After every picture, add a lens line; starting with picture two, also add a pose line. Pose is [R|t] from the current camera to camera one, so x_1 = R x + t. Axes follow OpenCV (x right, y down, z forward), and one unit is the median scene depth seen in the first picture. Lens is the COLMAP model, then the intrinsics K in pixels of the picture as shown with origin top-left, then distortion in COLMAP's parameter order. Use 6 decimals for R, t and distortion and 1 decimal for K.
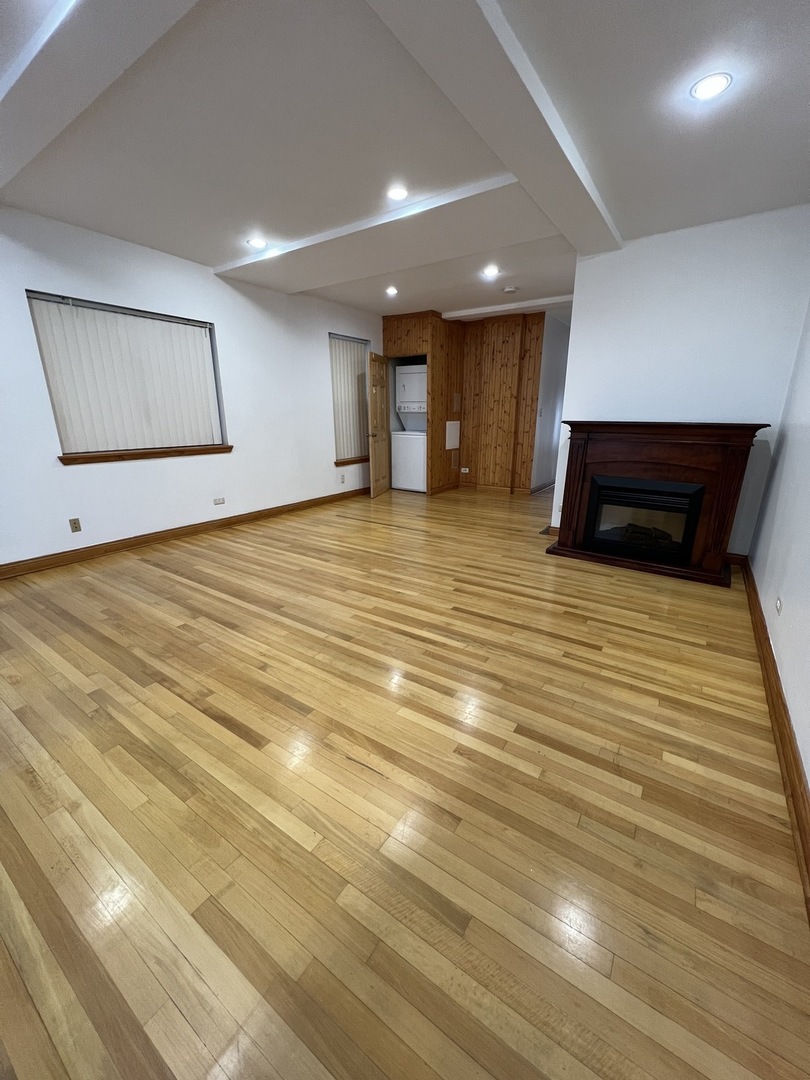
lens RADIAL K [[430.0, 0, 402.2], [0, 430.0, 543.5], [0, 0, 1]] dist [-0.001378, -0.000638]
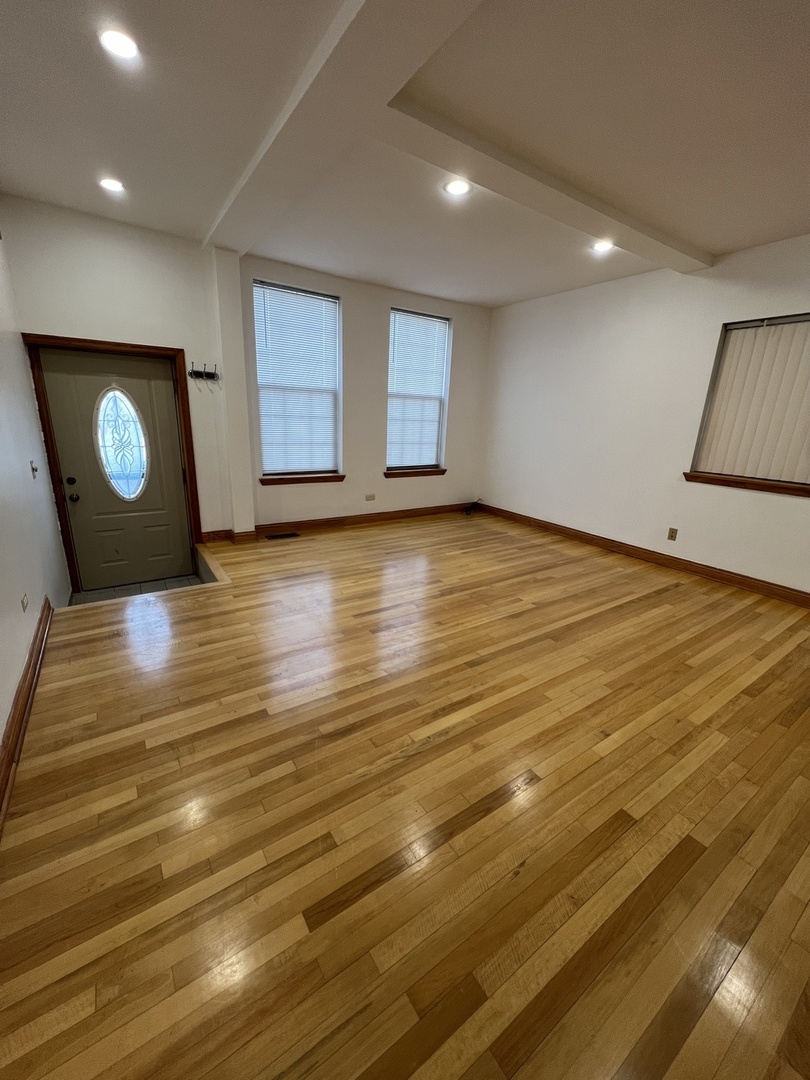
lens RADIAL K [[430.0, 0, 402.2], [0, 430.0, 543.5], [0, 0, 1]] dist [-0.001378, -0.000638]
pose [[-0.371268, 0.250062, -0.894220, 0.551487], [-0.305371, 0.876598, 0.371921, -0.248937], [0.876874, 0.411151, -0.249091, 0.766212]]
